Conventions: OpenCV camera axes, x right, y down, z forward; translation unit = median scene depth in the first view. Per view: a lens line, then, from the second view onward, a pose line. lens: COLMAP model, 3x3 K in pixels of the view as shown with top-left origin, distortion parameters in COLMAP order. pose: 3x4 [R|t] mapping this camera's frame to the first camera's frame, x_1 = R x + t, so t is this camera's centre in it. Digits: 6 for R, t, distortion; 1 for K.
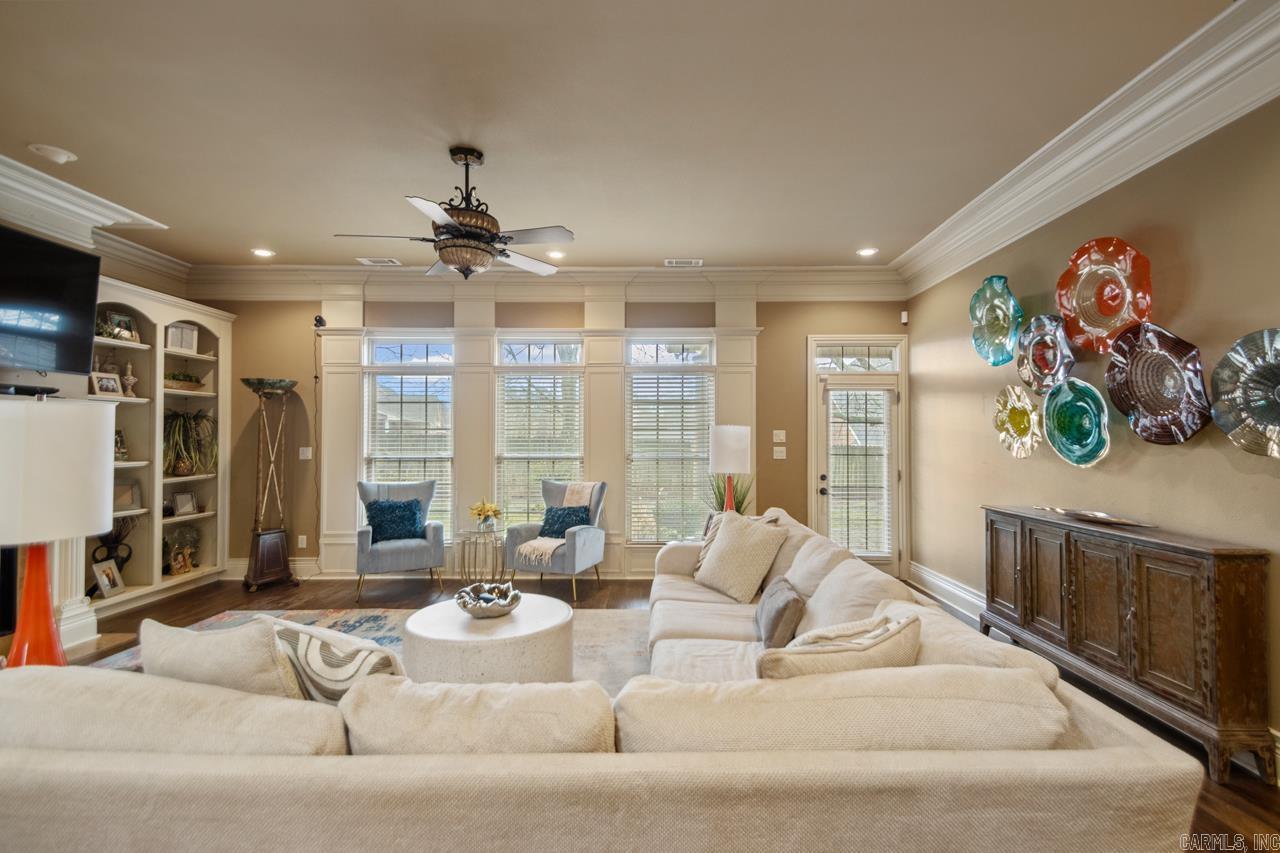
lens RADIAL K [[591.8, 0, 654.8], [0, 591.8, 427.3], [0, 0, 1]] dist [0.040211, -0.022989]
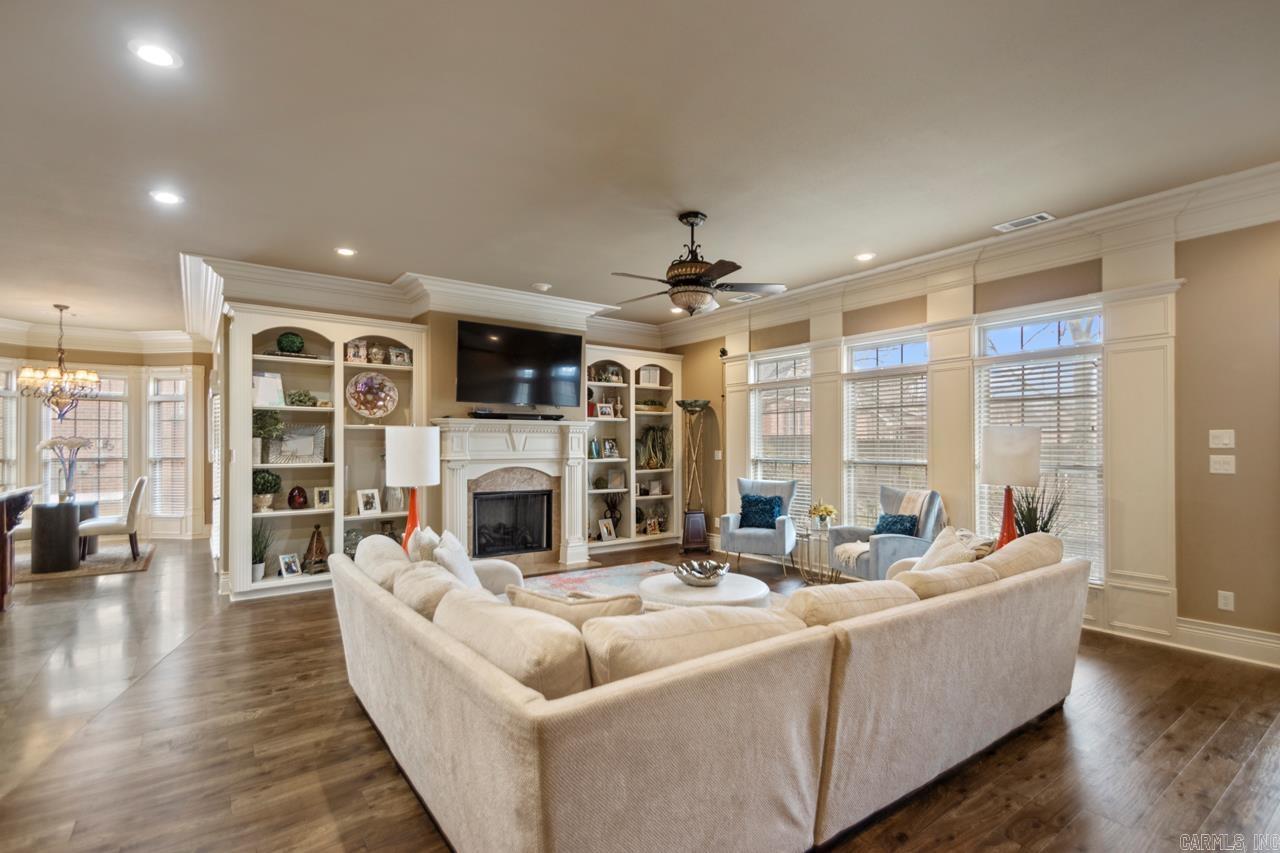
lens RADIAL K [[598.5, 0, 648.9], [0, 598.5, 446.5], [0, 0, 1]] dist [0.028851, 0.000001]
pose [[0.606226, 0.001843, -0.795290, 0.384508], [0.016881, 0.999742, 0.015185, 0.002582], [0.795113, -0.022631, 0.606039, 0.094878]]
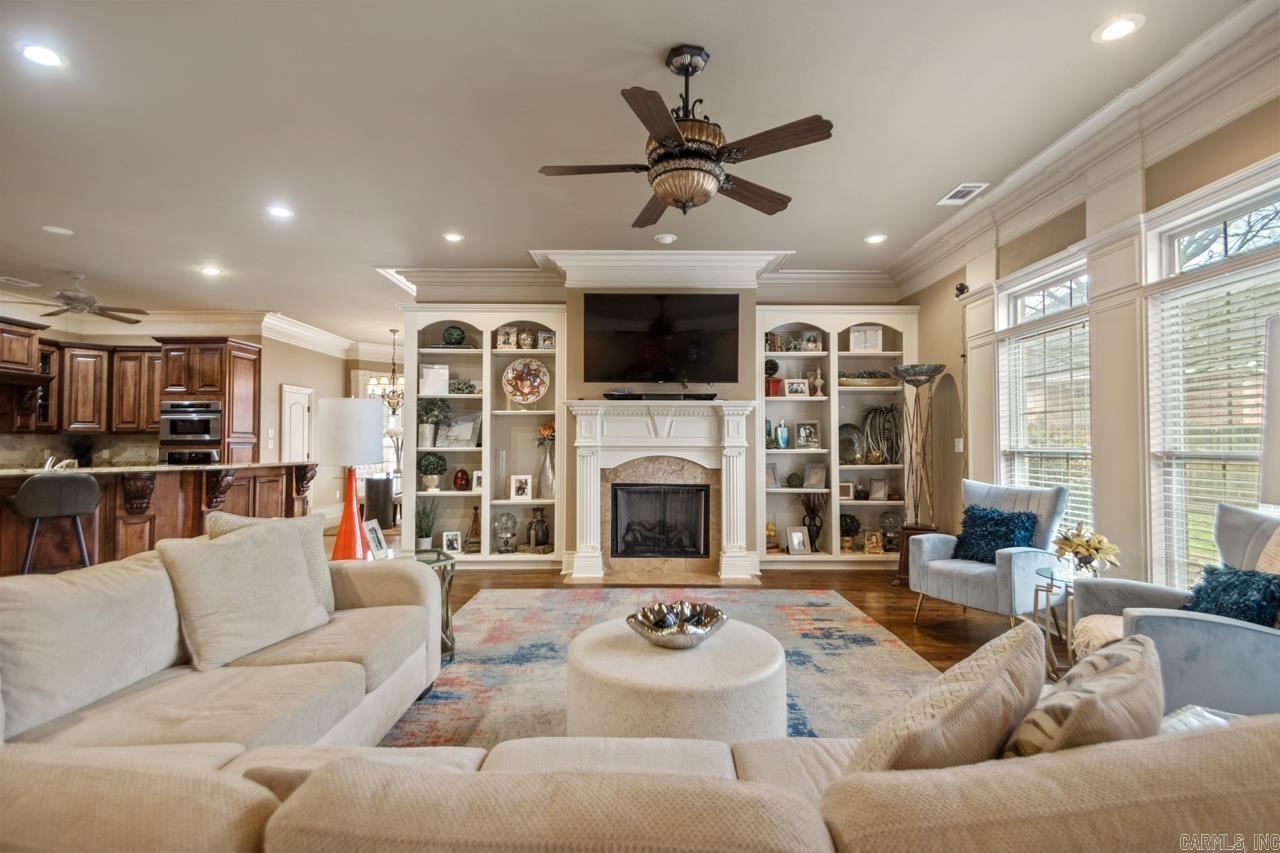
lens RADIAL K [[586.5, 0, 646.8], [0, 586.5, 428.8], [0, 0, 1]] dist [0.039206, -0.021870]
pose [[0.016896, -0.025202, -0.999540, 0.282553], [0.017576, 0.999535, -0.024904, 0.035173], [0.999703, -0.017147, 0.017331, 0.563845]]
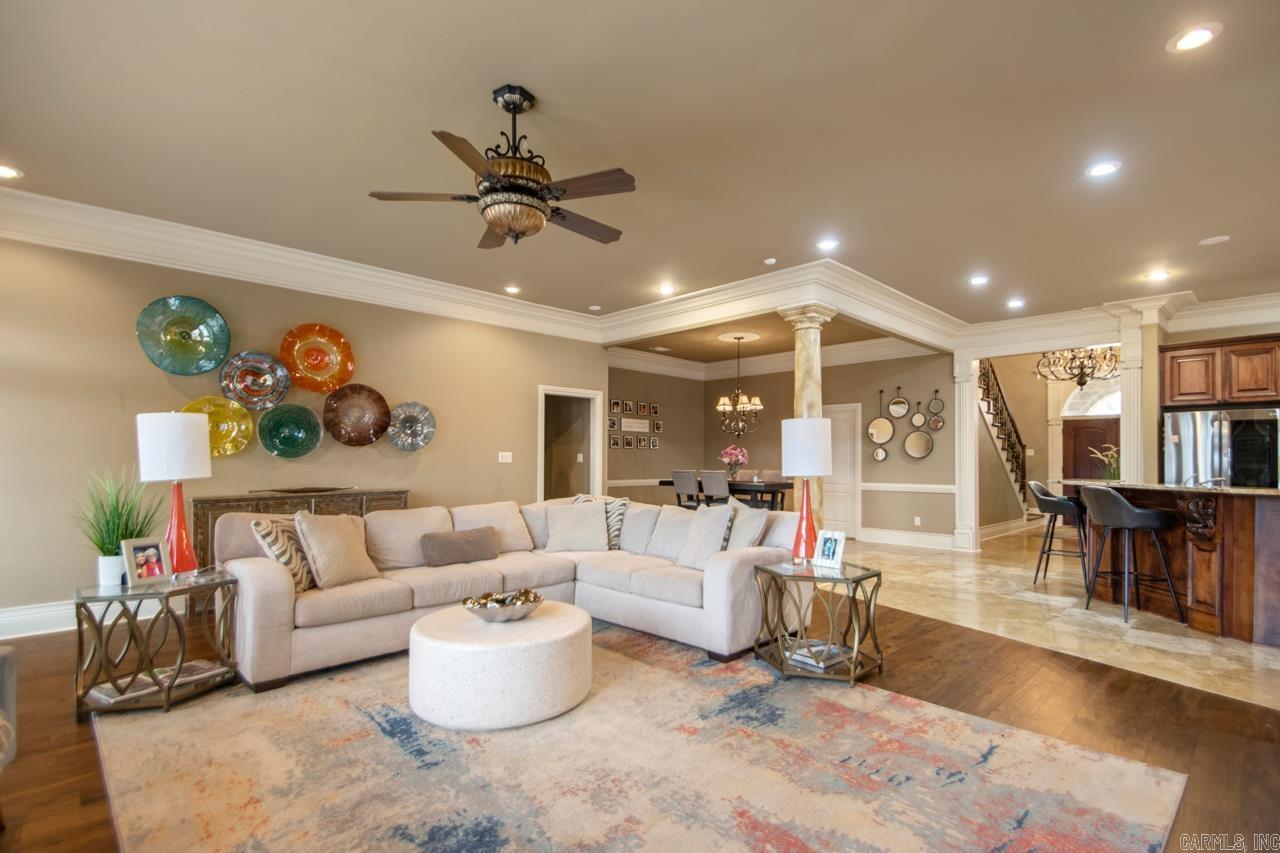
lens RADIAL K [[600.1, 0, 648.4], [0, 600.1, 452.5], [0, 0, 1]] dist [0.045479, -0.024985]
pose [[-0.708172, 0.005155, 0.706021, -0.647615], [-0.016765, 0.999569, -0.024115, 0.043005], [-0.705841, -0.028914, -0.707780, 0.894296]]
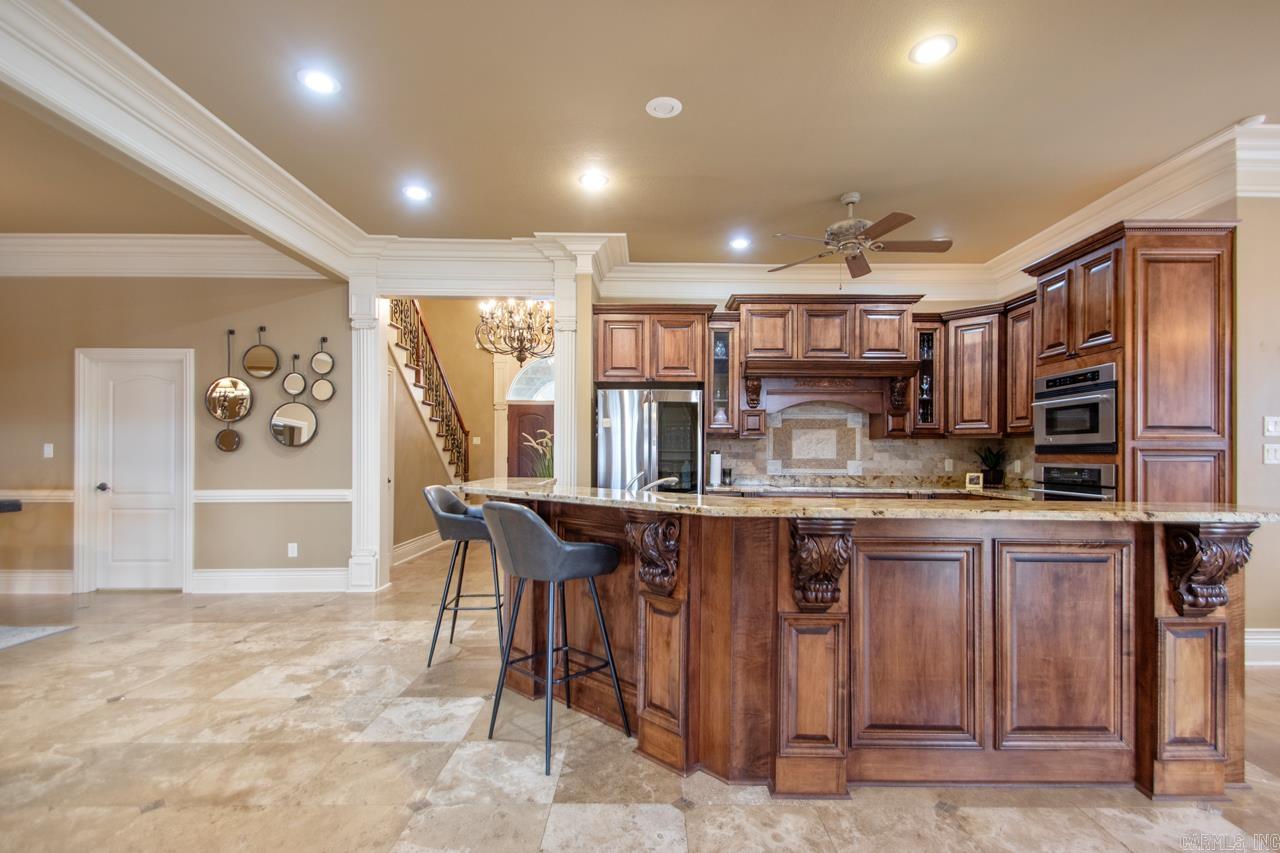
lens RADIAL K [[600.1, 0, 648.4], [0, 600.1, 452.5], [0, 0, 1]] dist [0.045479, -0.024985]
pose [[-0.999864, -0.002854, -0.016217, -0.581032], [-0.002620, 0.999892, -0.014434, 0.030061], [0.016256, -0.014389, -0.999764, 0.264468]]
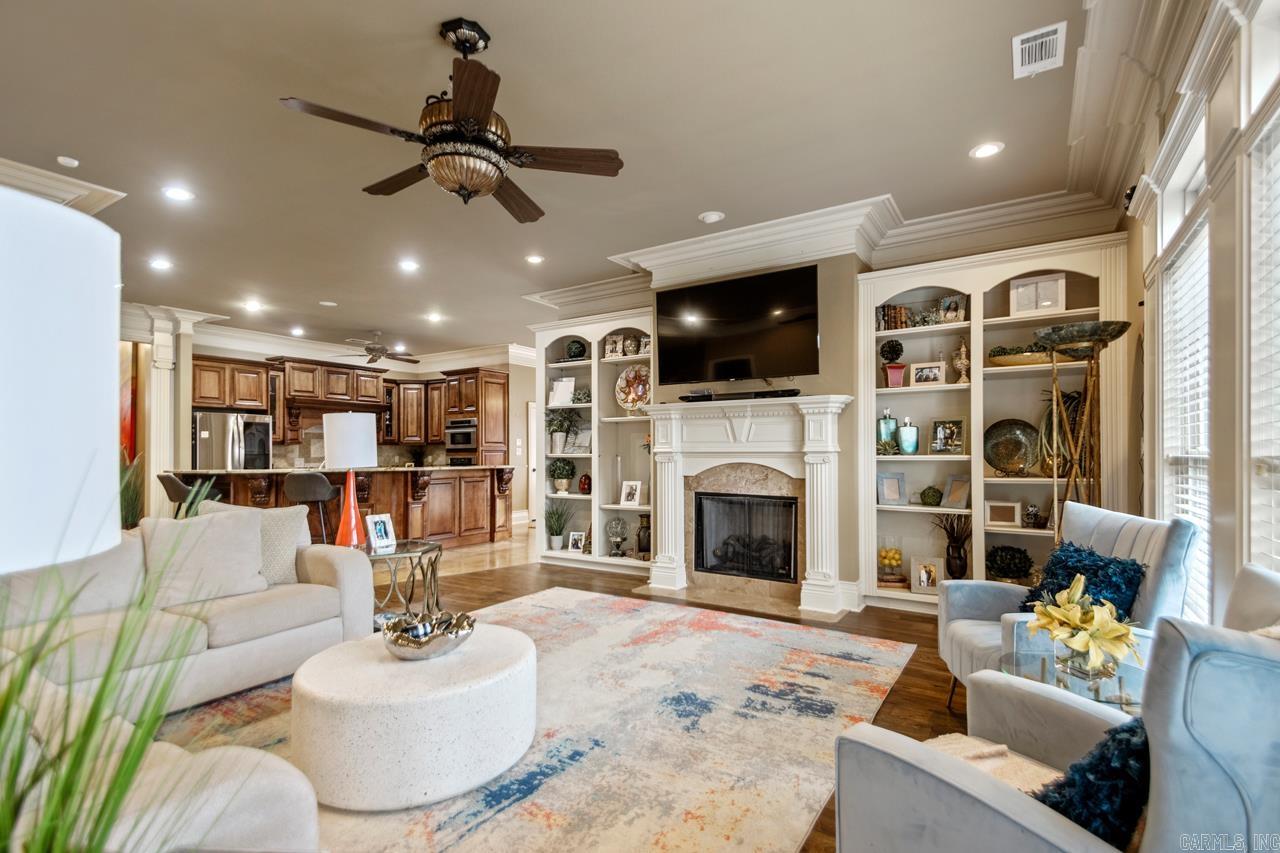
lens RADIAL K [[598.5, 0, 648.9], [0, 598.5, 446.5], [0, 0, 1]] dist [0.028851, 0.000001]
pose [[-0.528992, -0.004623, -0.848614, 0.124384], [0.019726, 0.999648, -0.017742, 0.045561], [0.848398, -0.026125, -0.528714, 0.965386]]
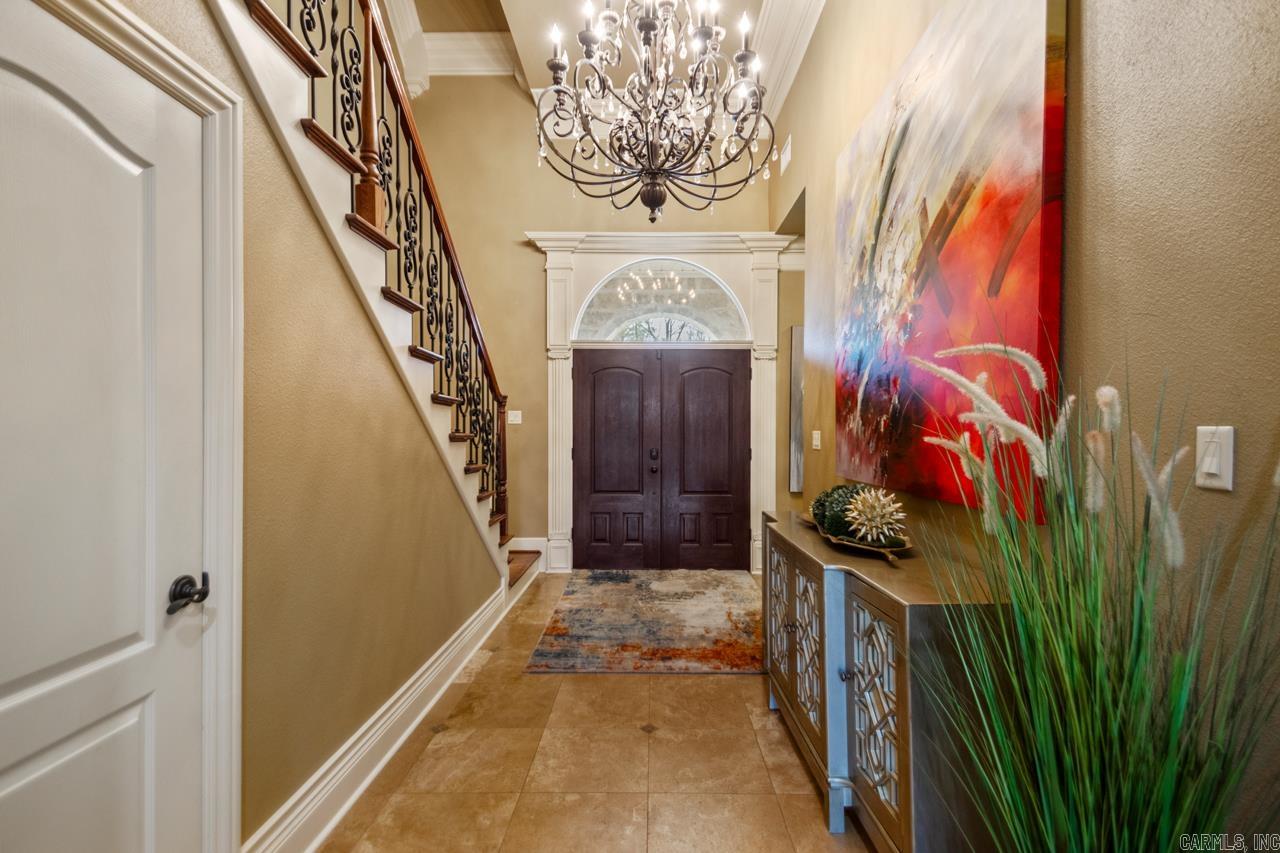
lens RADIAL K [[586.5, 0, 646.8], [0, 586.5, 428.8], [0, 0, 1]] dist [0.039206, -0.021870]
pose [[-0.999986, 0.000693, -0.005311, -0.288797], [0.000796, 0.999813, -0.019299, 0.005472], [0.005297, -0.019303, -0.999800, -0.650021]]
